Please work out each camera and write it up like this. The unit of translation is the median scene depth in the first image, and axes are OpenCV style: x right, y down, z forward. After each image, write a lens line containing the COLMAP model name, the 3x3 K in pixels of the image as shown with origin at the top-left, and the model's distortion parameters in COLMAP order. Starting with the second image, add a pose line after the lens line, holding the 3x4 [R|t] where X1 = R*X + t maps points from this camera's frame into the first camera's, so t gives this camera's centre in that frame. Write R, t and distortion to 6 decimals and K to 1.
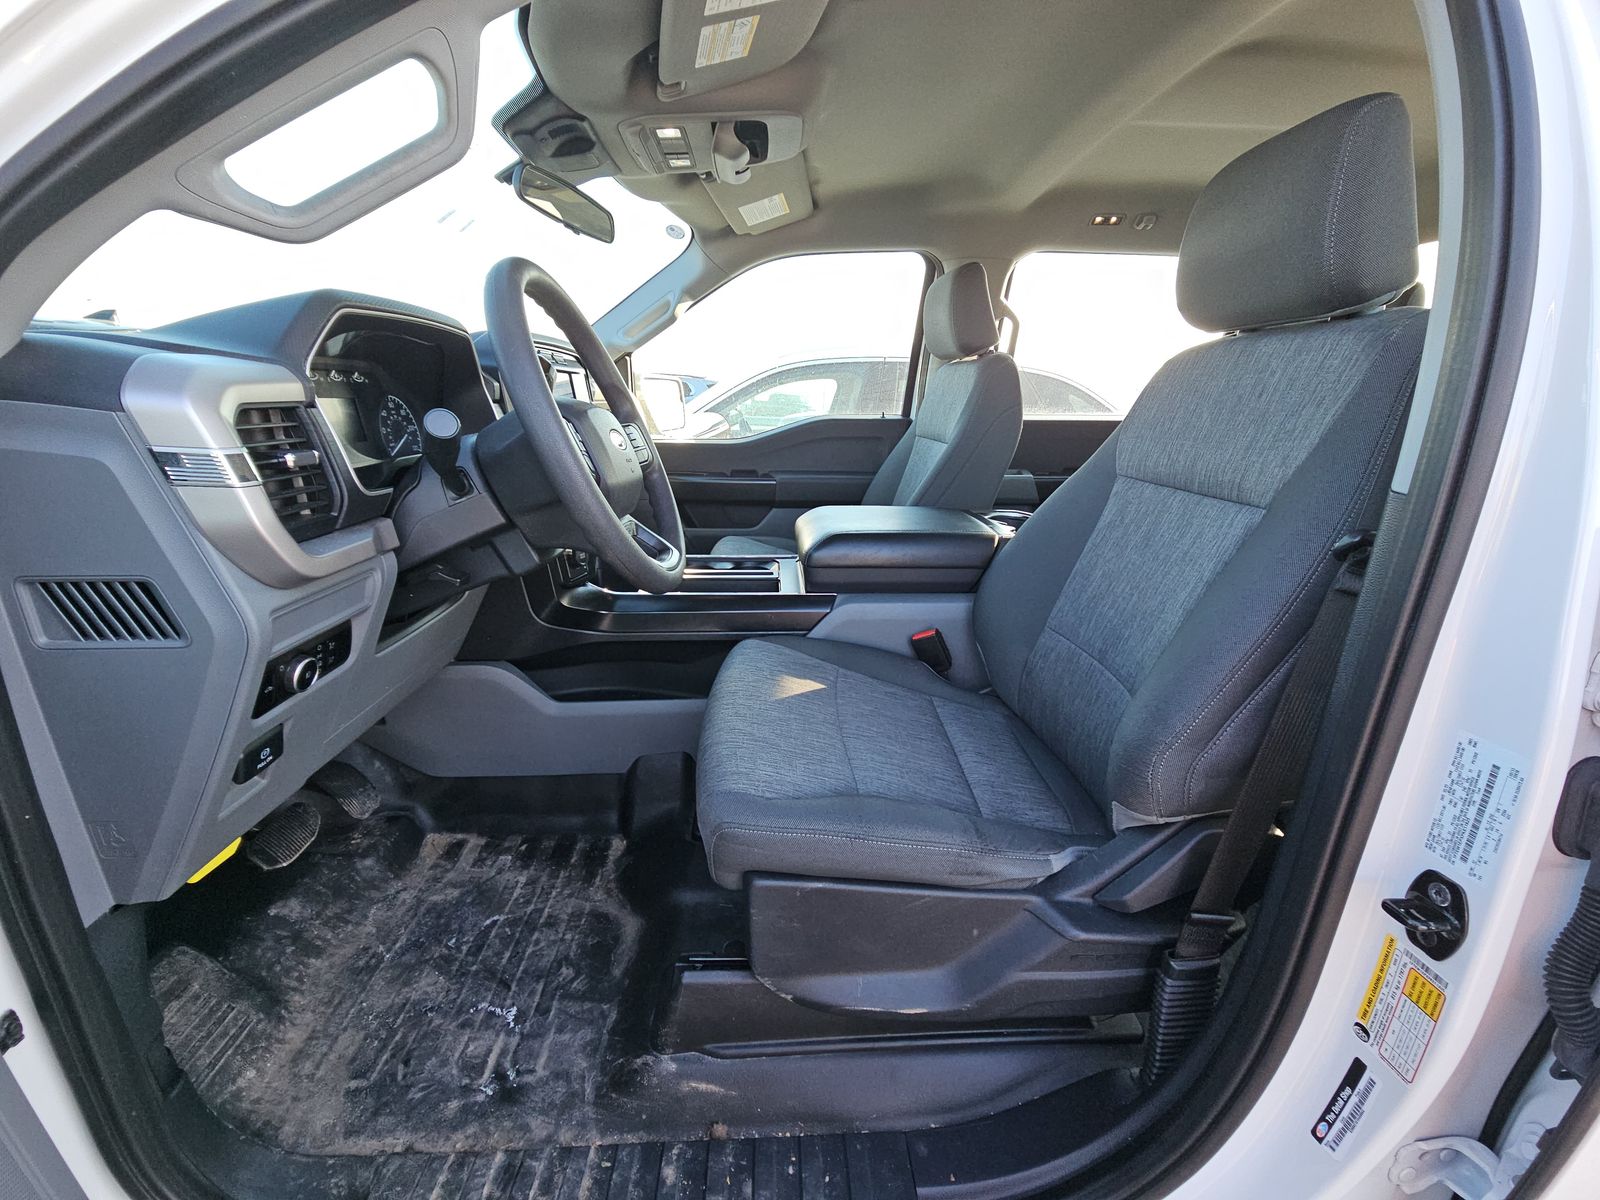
lens RADIAL K [[647.2, 0, 806.2], [0, 647.2, 598.8], [0, 0, 1]] dist [0.002008, -0.001444]
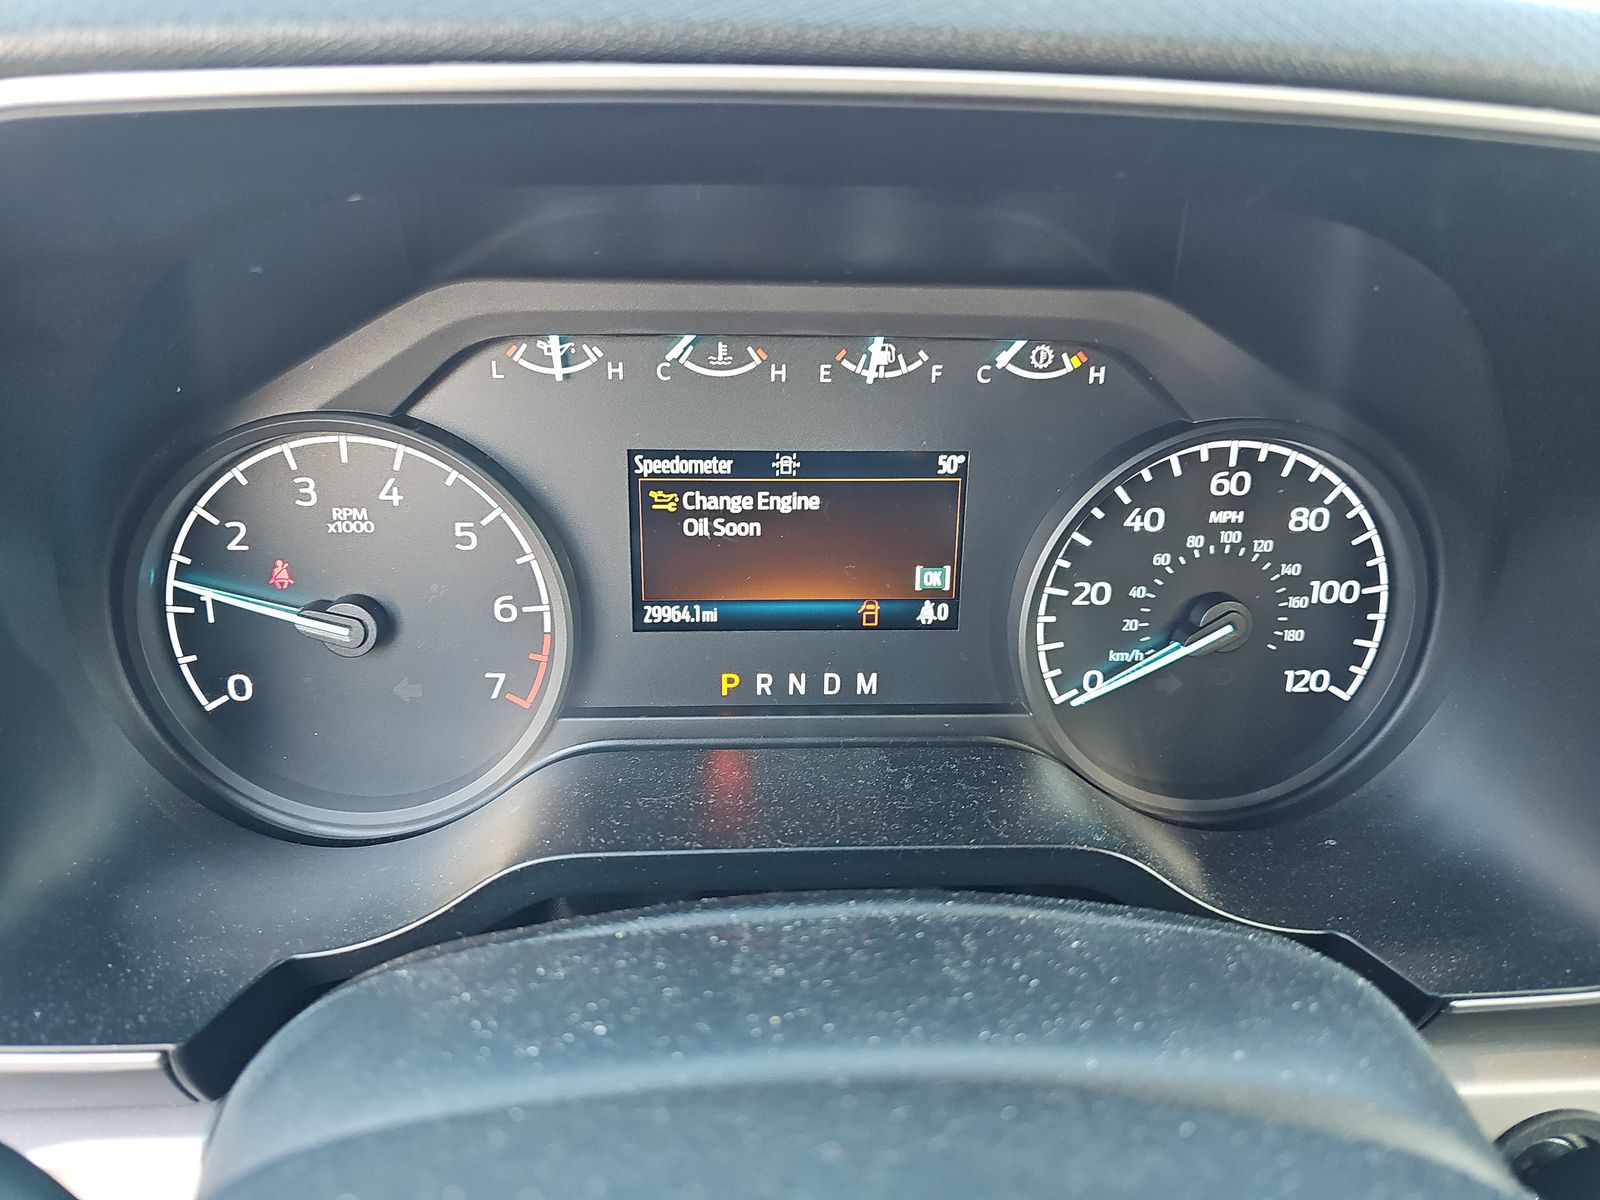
lens RADIAL K [[1058.3, 0, 793.4], [0, 1058.3, 591.8], [0, 0, 1]] dist [0.016744, -0.000844]
pose [[-0.008302, 0.368167, -0.929723, -0.382653], [-0.306175, 0.884164, 0.352860, -0.430322], [0.951939, 0.287587, 0.105383, 1.043451]]
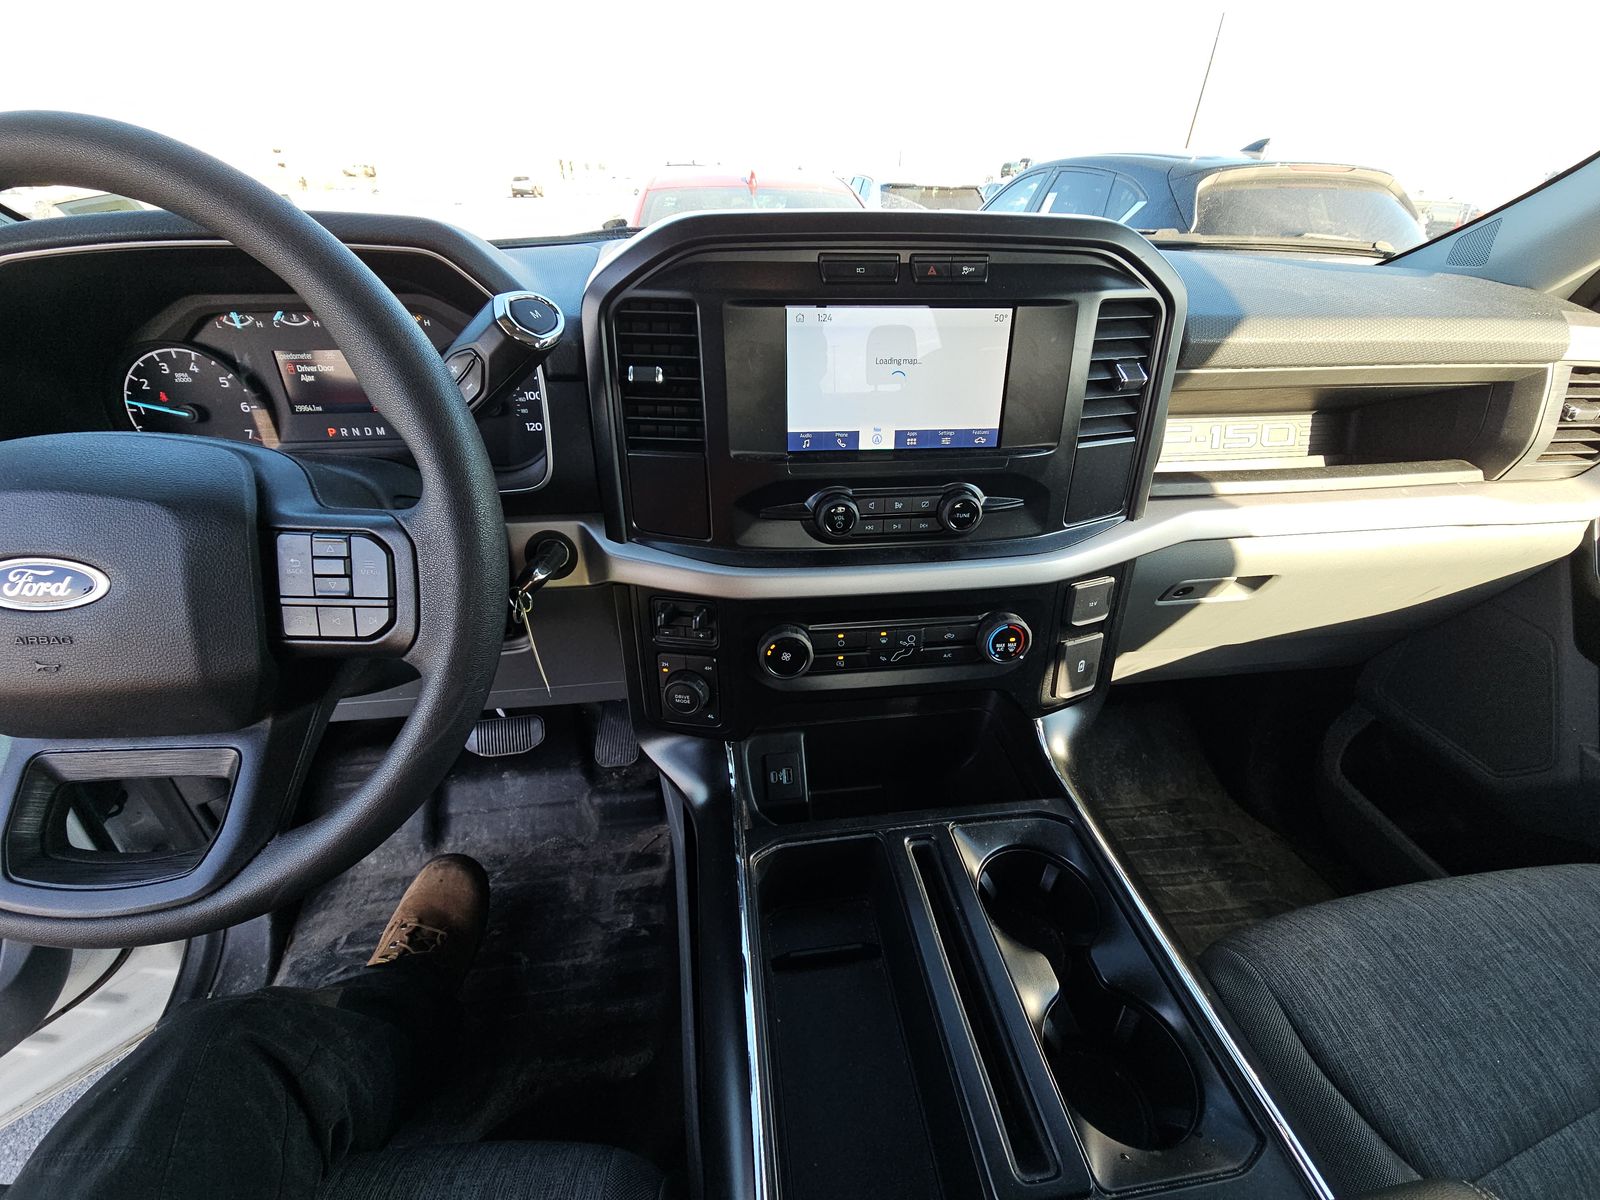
lens RADIAL K [[647.2, 0, 803.7], [0, 647.2, 598.4], [0, 0, 1]] dist [0.002008, -0.001444]
pose [[0.079312, 0.501473, -0.861530, 0.085753], [-0.295098, 0.837327, 0.460219, -0.612348], [0.952170, 0.217735, 0.214394, 1.514312]]
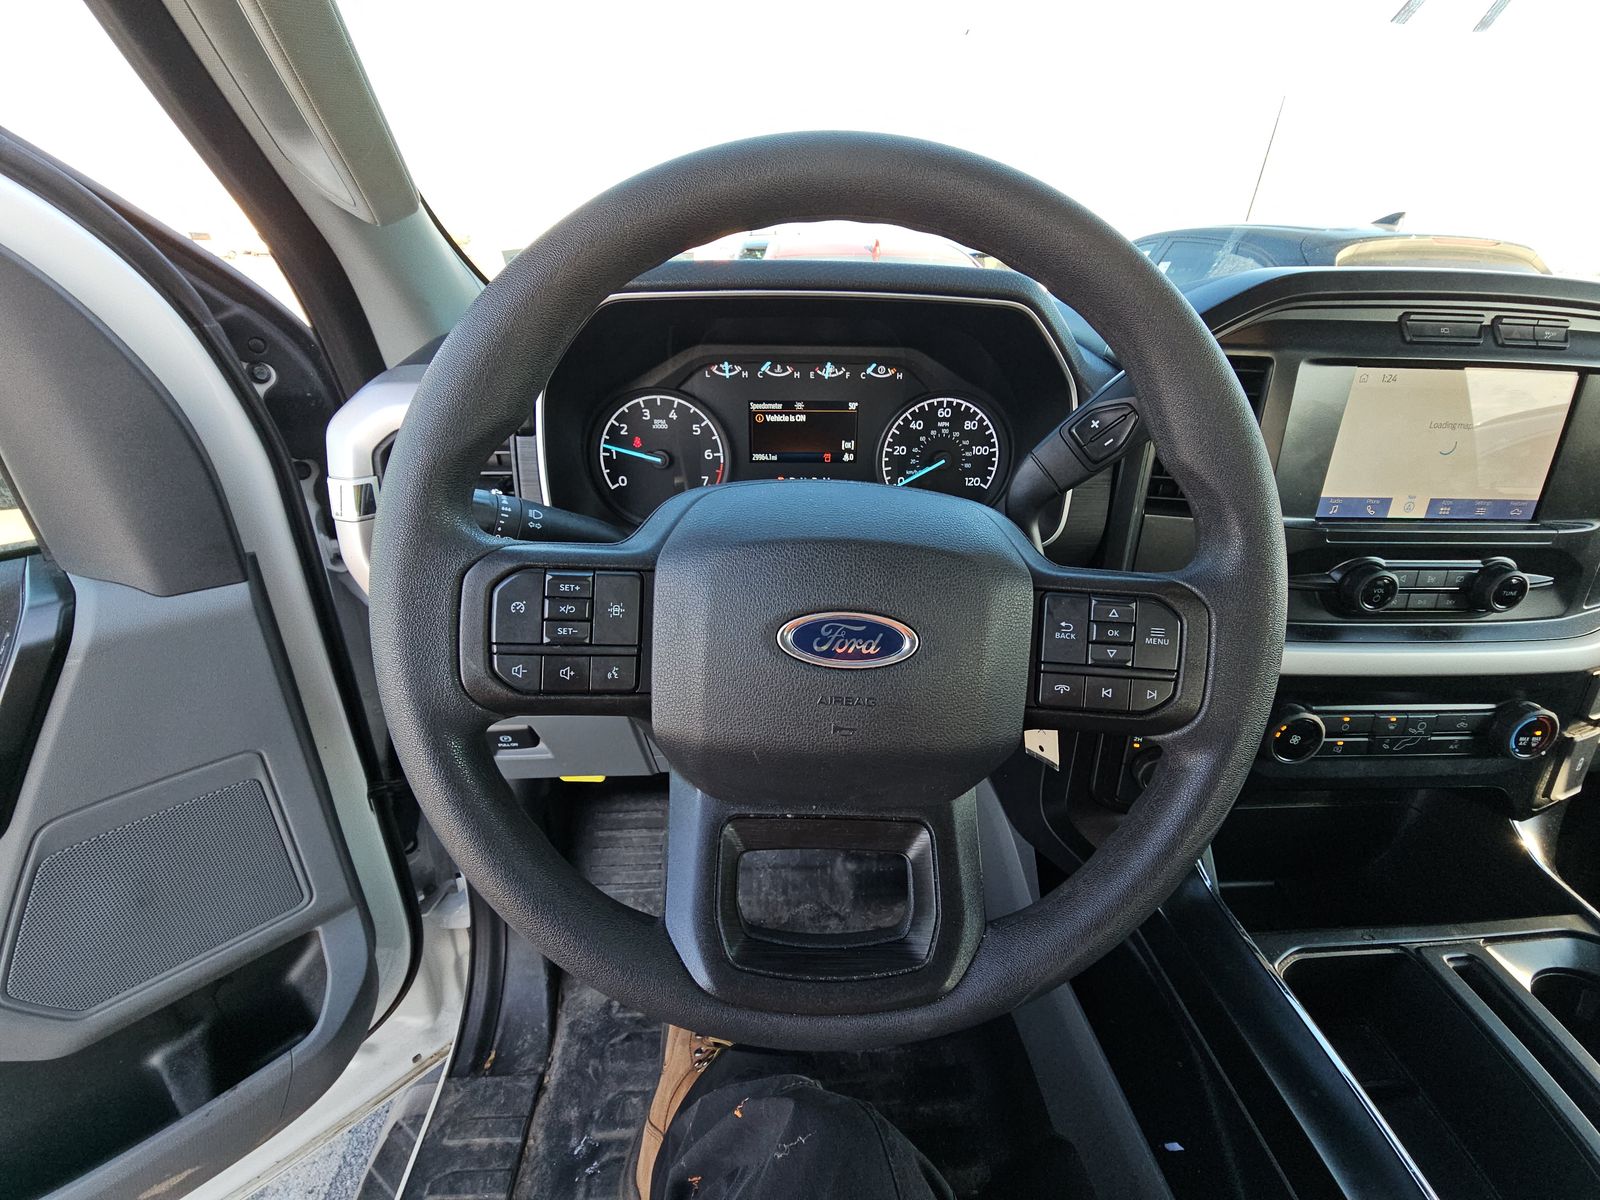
lens RADIAL K [[647.2, 0, 801.2], [0, 647.2, 596.8], [0, 0, 1]] dist [0.002008, -0.001444]
pose [[0.000544, 0.430998, -0.902353, 0.019625], [-0.304797, 0.859488, 0.410341, -0.450610], [0.952417, 0.274811, 0.131834, 1.032221]]
